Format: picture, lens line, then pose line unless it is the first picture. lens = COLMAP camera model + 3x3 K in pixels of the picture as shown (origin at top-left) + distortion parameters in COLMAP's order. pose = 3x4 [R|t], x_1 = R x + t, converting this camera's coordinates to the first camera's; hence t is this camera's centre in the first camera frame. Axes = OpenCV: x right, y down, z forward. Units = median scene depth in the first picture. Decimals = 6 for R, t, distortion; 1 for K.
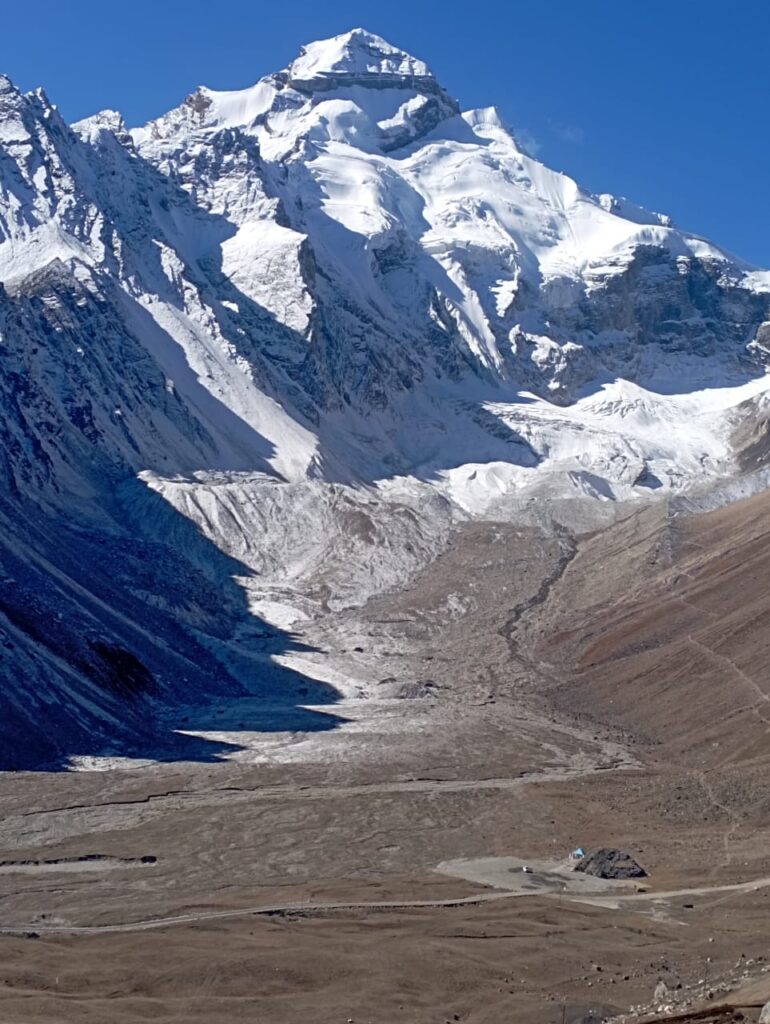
lens RADIAL K [[1602.8, 0, 385.0], [0, 1602.8, 512.0], [0, 0, 1]] dist [0.012194, 0.009637]
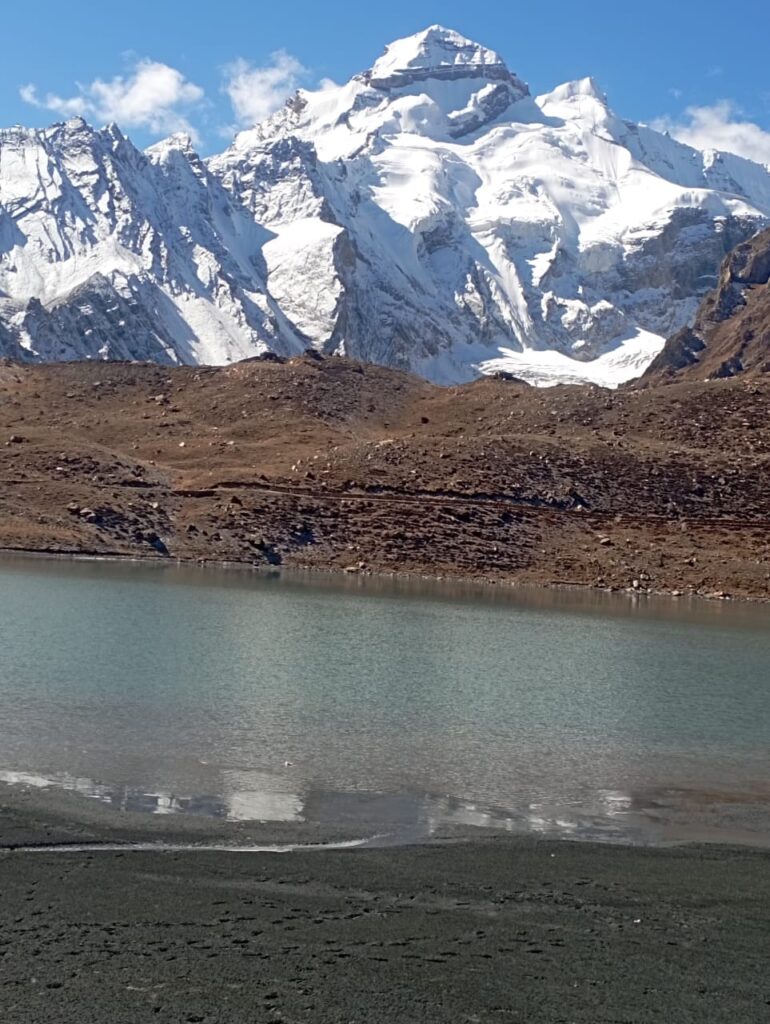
lens RADIAL K [[1602.8, 0, 385.0], [0, 1602.8, 512.0], [0, 0, 1]] dist [0.012194, 0.009637]
pose [[0.987610, -0.041178, -0.151432, 0.134898], [0.045661, 0.998612, 0.026245, 0.004225], [0.150141, -0.032834, 0.988119, -0.143285]]
